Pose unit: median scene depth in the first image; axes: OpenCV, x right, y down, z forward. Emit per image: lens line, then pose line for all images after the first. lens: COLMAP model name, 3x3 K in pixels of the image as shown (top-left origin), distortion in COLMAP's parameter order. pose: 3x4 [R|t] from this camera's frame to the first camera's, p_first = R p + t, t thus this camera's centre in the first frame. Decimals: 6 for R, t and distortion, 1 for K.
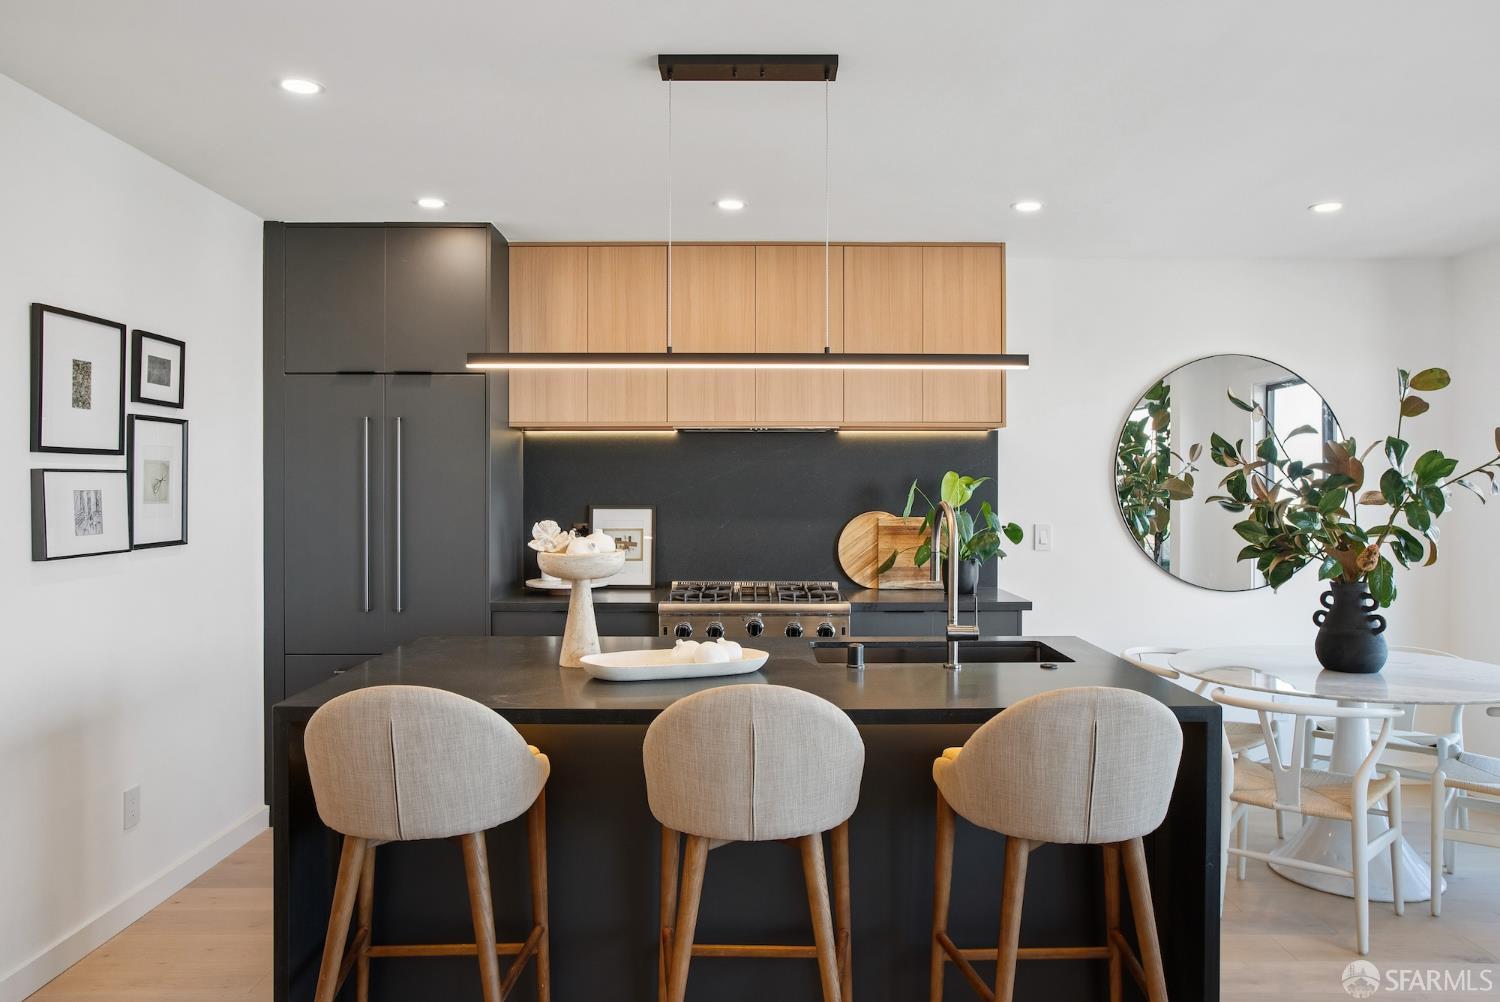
lens RADIAL K [[1103.1, 0, 749.9], [0, 1103.1, 497.3], [0, 0, 1]] dist [-0.014090, 0.000791]
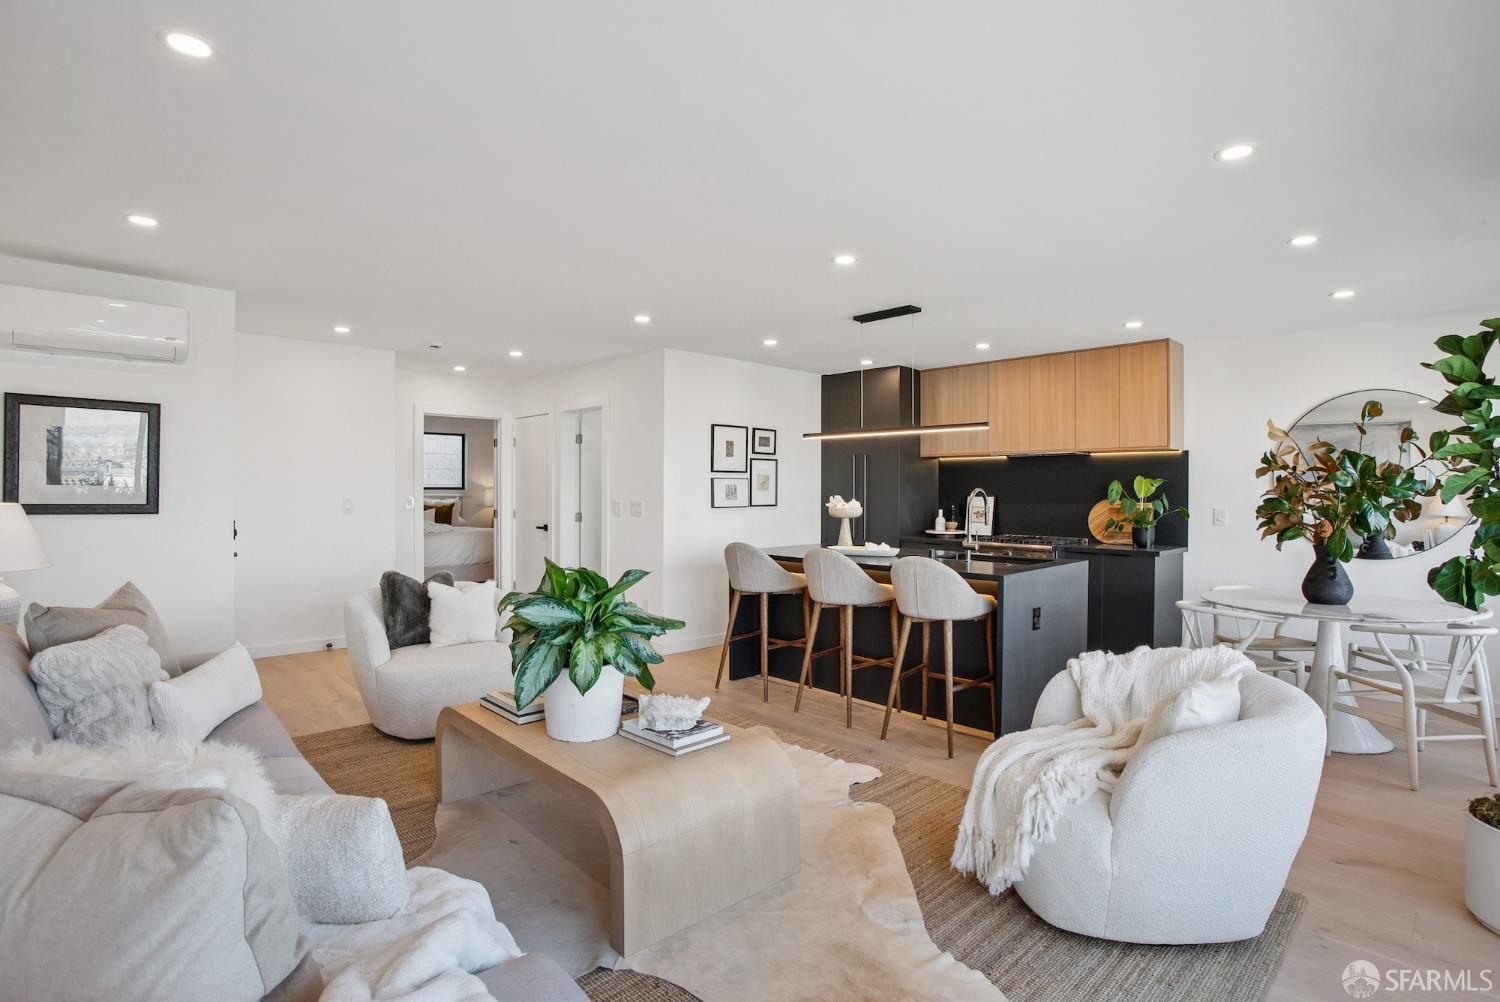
lens RADIAL K [[750.1, 0, 749.6], [0, 750.1, 489.9], [0, 0, 1]] dist [-0.019685, 0.000061]
pose [[0.685814, 0.001146, -0.727776, 0.756845], [-0.012290, 0.999874, -0.010007, 0.022247], [0.727673, 0.015807, 0.685742, -0.284637]]
